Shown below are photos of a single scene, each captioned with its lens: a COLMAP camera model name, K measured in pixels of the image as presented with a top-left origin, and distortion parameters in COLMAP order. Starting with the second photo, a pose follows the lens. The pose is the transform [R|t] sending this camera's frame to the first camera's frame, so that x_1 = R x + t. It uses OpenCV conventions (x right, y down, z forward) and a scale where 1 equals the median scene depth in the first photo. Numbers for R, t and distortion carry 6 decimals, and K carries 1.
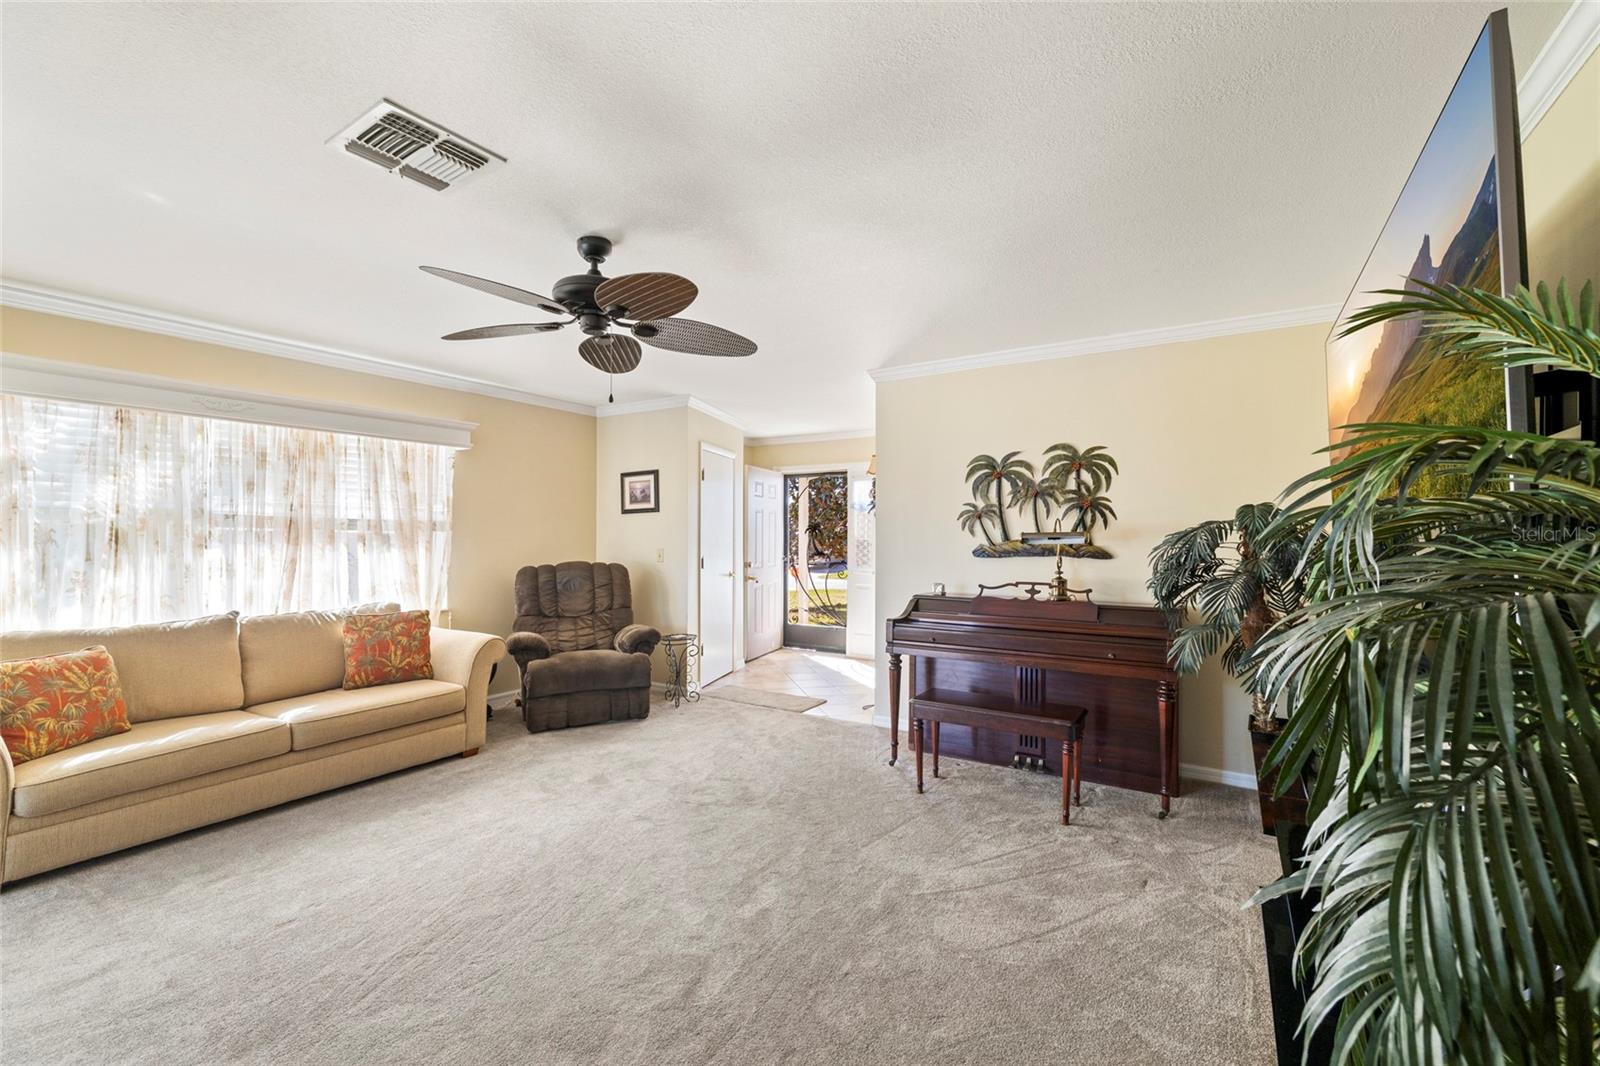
lens RADIAL K [[671.9, 0, 802.8], [0, 671.9, 533.1], [0, 0, 1]] dist [-0.003609, 0.000634]
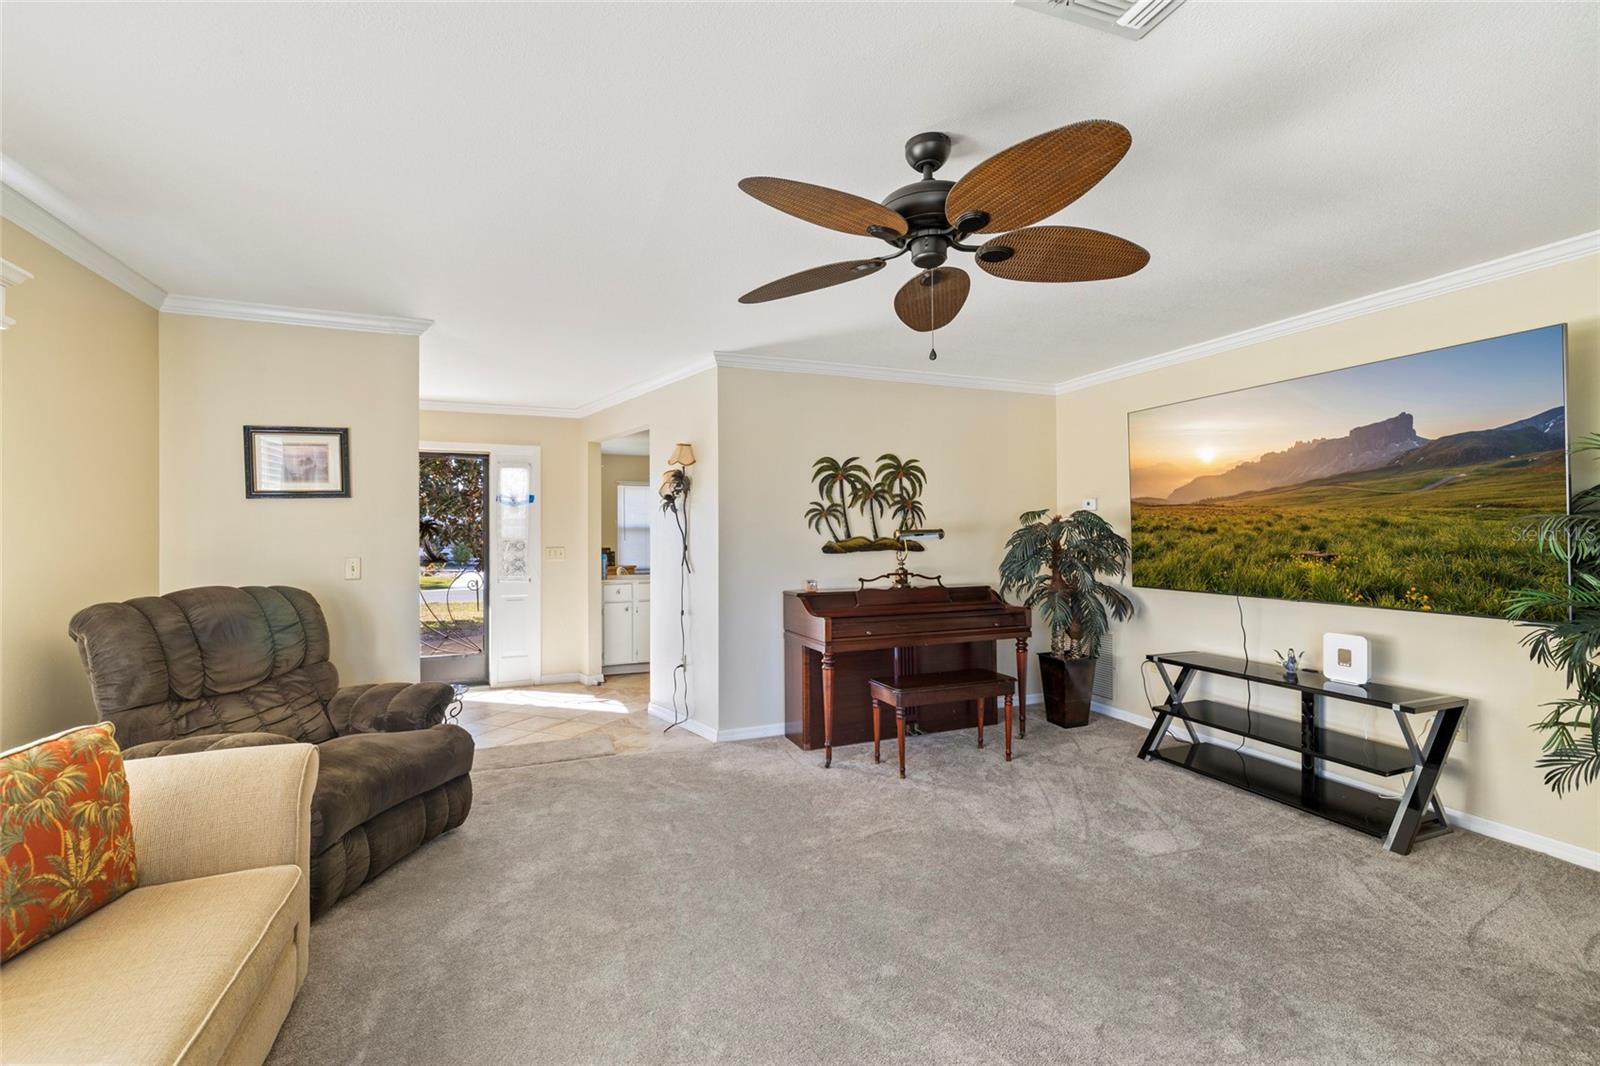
lens RADIAL K [[671.9, 0, 793.8], [0, 671.9, 528.5], [0, 0, 1]] dist [-0.003609, 0.000634]
pose [[0.590798, 0.001040, 0.806819, -0.649612], [0.003707, 0.999985, -0.004004, 0.000930], [-0.806811, 0.005356, 0.590785, 0.433600]]
